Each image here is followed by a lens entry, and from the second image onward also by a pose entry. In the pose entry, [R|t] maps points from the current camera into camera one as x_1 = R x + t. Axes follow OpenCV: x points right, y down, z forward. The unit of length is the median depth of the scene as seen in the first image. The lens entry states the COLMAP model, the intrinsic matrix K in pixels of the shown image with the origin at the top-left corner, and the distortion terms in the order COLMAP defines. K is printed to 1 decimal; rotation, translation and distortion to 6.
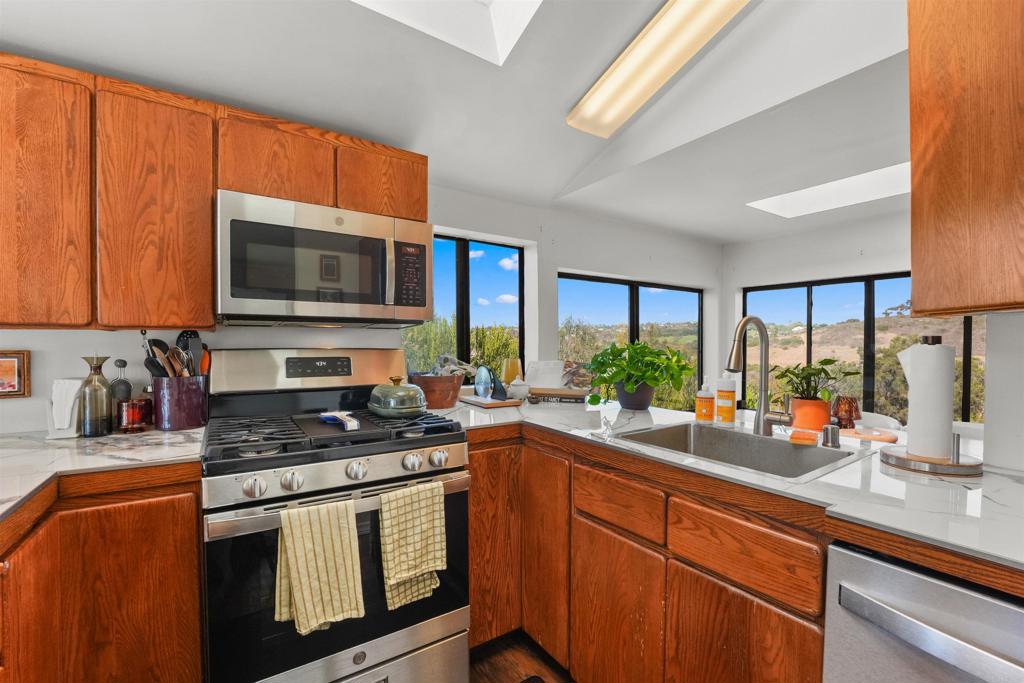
lens RADIAL K [[431.1, 0, 512.0], [0, 431.1, 341.5], [0, 0, 1]] dist [-0.023066, 0.000204]
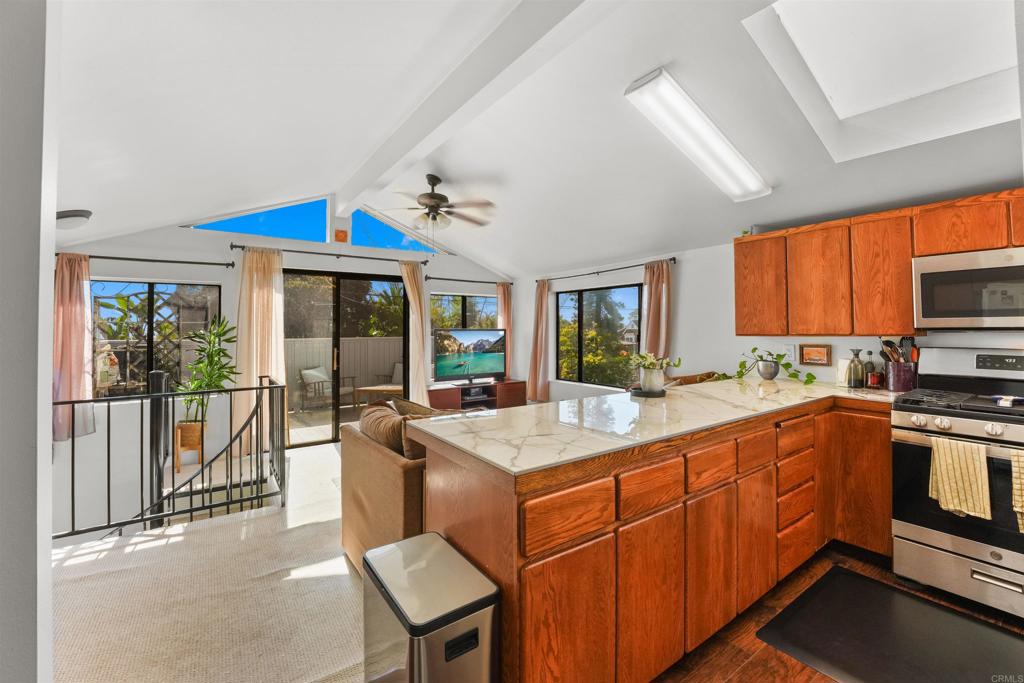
lens RADIAL K [[440.0, 0, 528.3], [0, 440.0, 328.7], [0, 0, 1]] dist [-0.001361, -0.000248]
pose [[0.058356, -0.006922, -0.998272, 1.060005], [0.001959, 0.999975, -0.006819, -0.052608], [0.998294, -0.001558, 0.058368, -0.720961]]
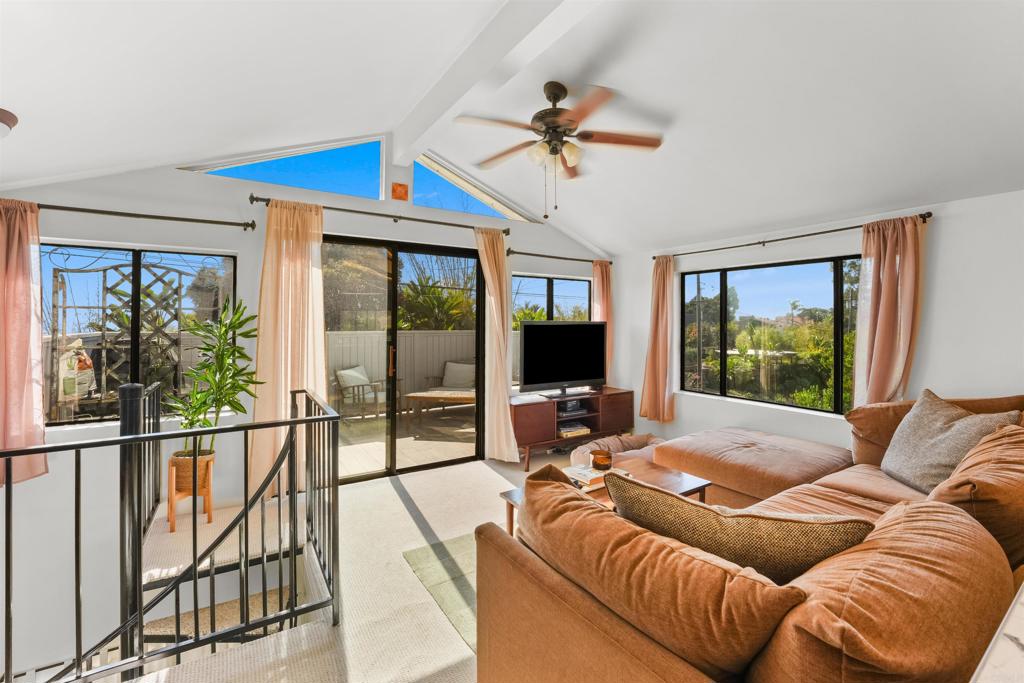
lens RADIAL K [[439.1, 0, 532.8], [0, 439.1, 326.5], [0, 0, 1]] dist [-0.003687, 0.000158]
pose [[0.027850, 0.003839, -0.999605, -0.028819], [-0.007356, 0.999966, 0.003636, -0.053342], [0.999585, 0.007252, 0.027877, -1.340452]]
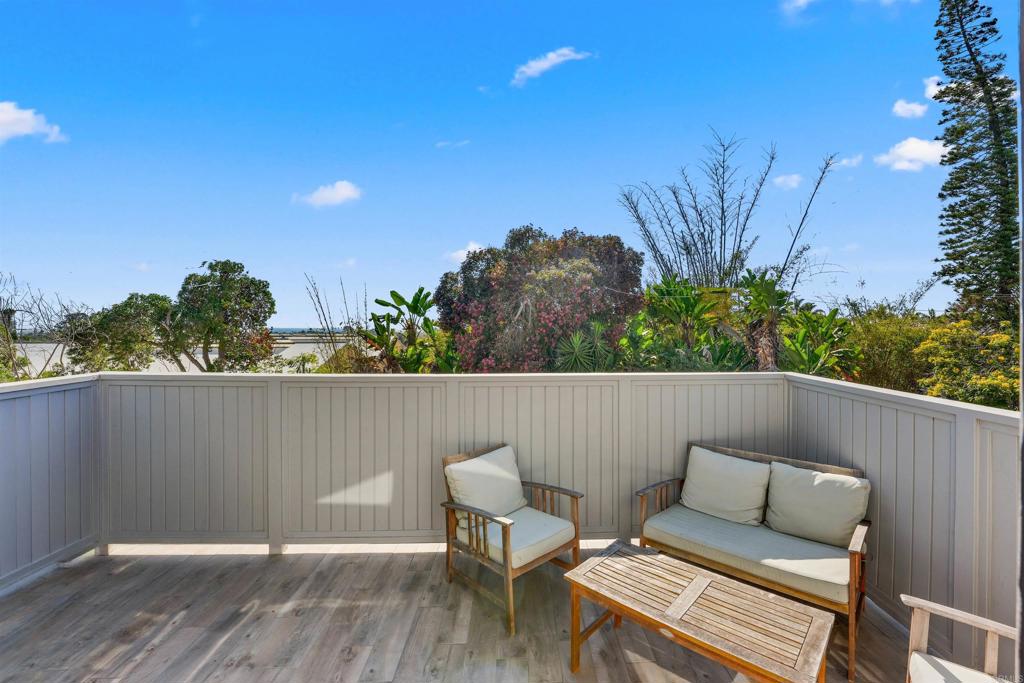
lens RADIAL K [[439.1, 0, 532.8], [0, 439.1, 326.5], [0, 0, 1]] dist [-0.003687, 0.000158]
pose [[-0.502627, -0.000644, -0.864503, -2.751295], [-0.010424, 0.999932, 0.005315, -0.228507], [0.864441, 0.011683, -0.502599, -1.772204]]
